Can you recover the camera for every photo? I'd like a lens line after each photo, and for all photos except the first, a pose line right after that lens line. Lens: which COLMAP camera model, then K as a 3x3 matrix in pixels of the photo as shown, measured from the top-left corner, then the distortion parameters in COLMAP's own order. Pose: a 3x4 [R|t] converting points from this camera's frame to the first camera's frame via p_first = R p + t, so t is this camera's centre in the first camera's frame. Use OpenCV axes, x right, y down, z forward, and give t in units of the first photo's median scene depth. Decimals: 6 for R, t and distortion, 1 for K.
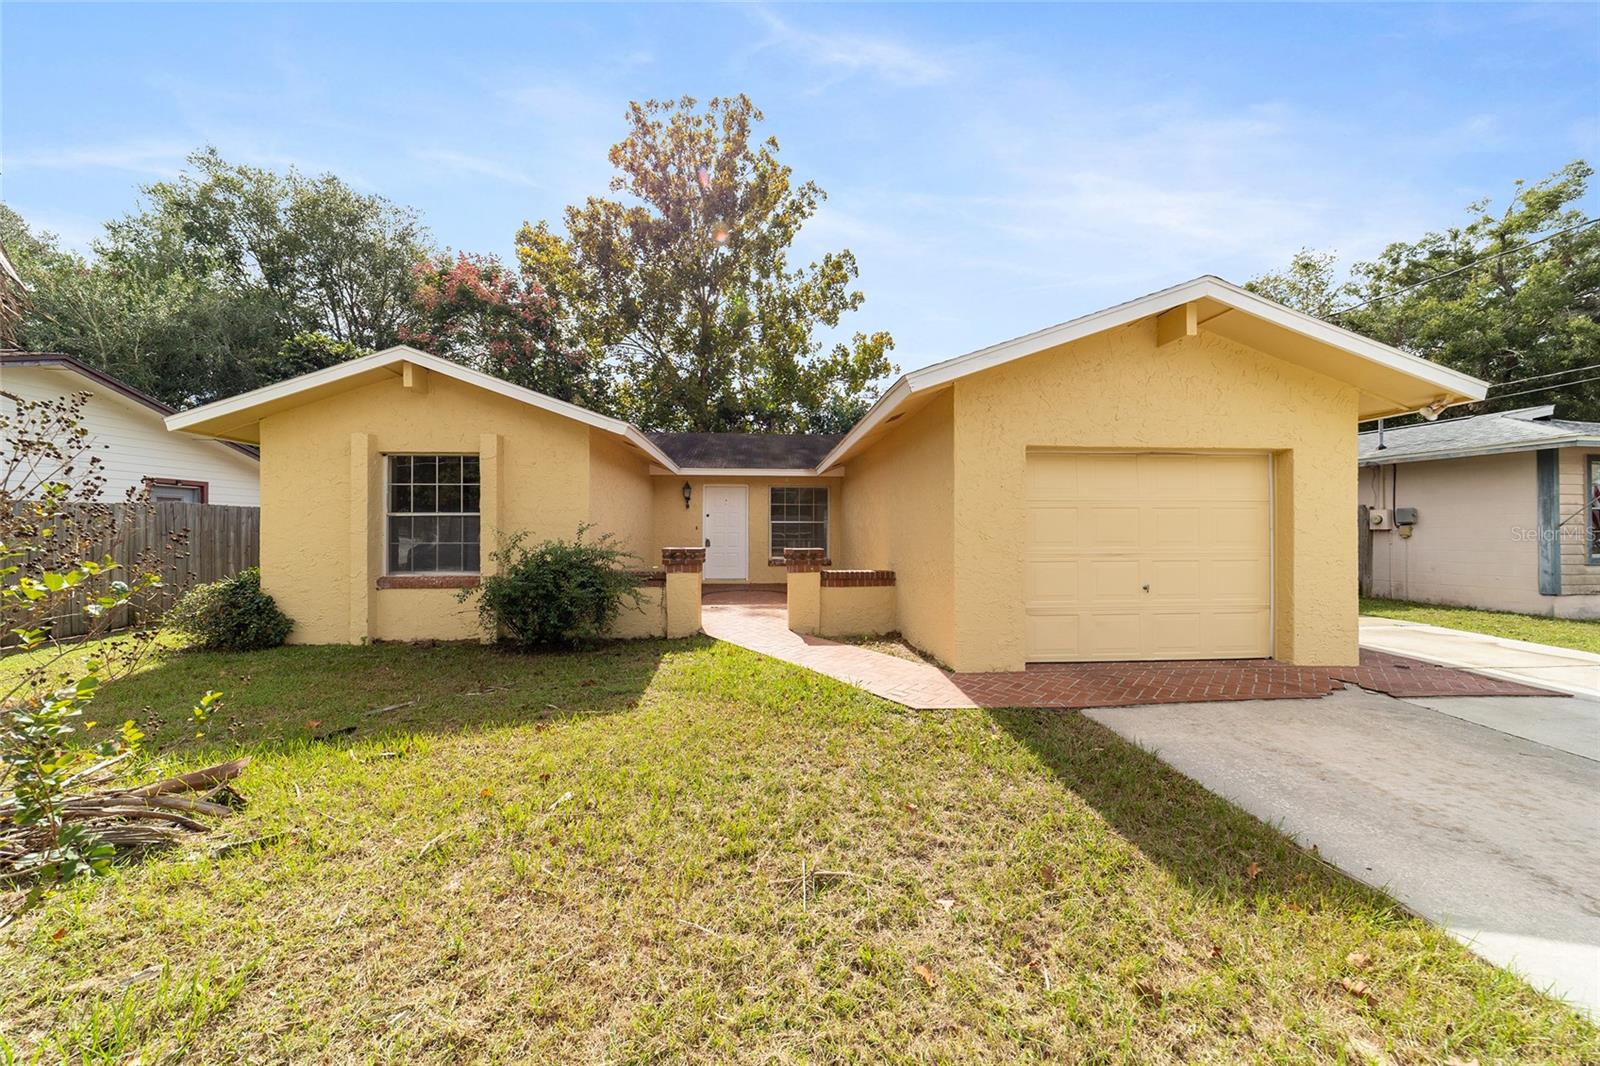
lens RADIAL K [[615.9, 0, 799.2], [0, 615.9, 537.0], [0, 0, 1]] dist [-0.016811, 0.007926]
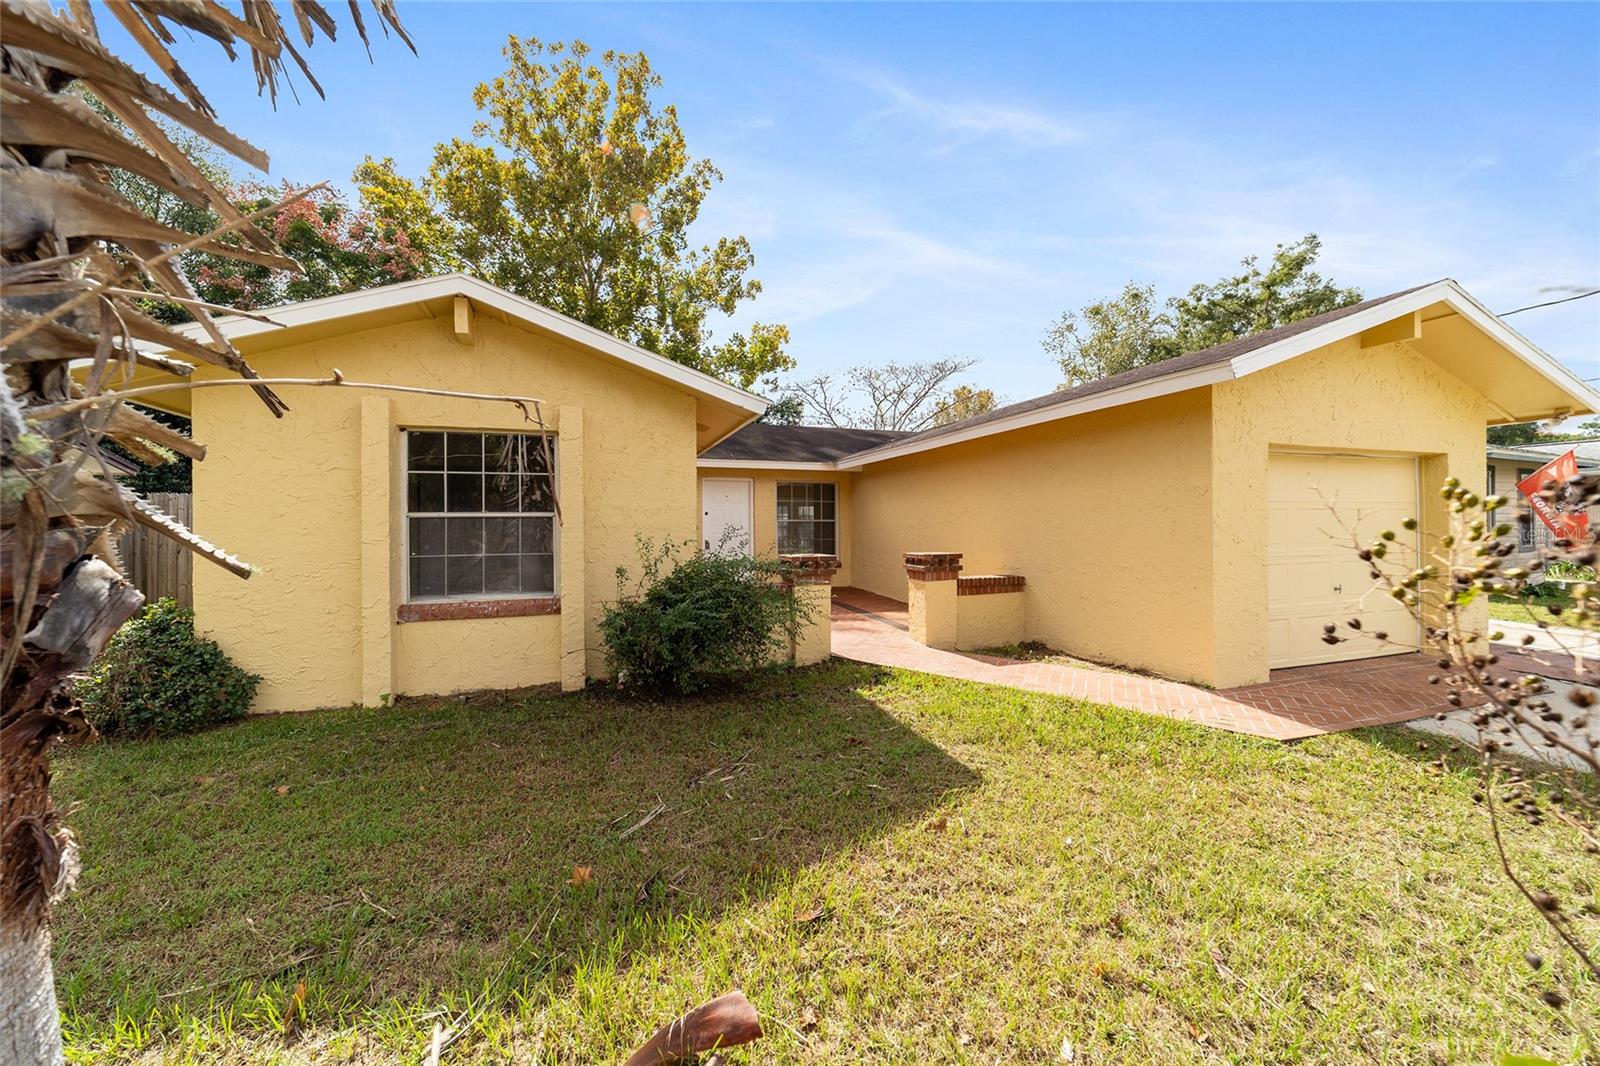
lens RADIAL K [[613.2, 0, 800.0], [0, 613.2, 533.0], [0, 0, 1]] dist [-0.014004, 0.007248]
pose [[0.965156, -0.009107, 0.261517, -0.107881], [0.008377, 0.999957, 0.003904, -0.003909], [-0.261542, -0.001577, 0.965191, 0.053982]]
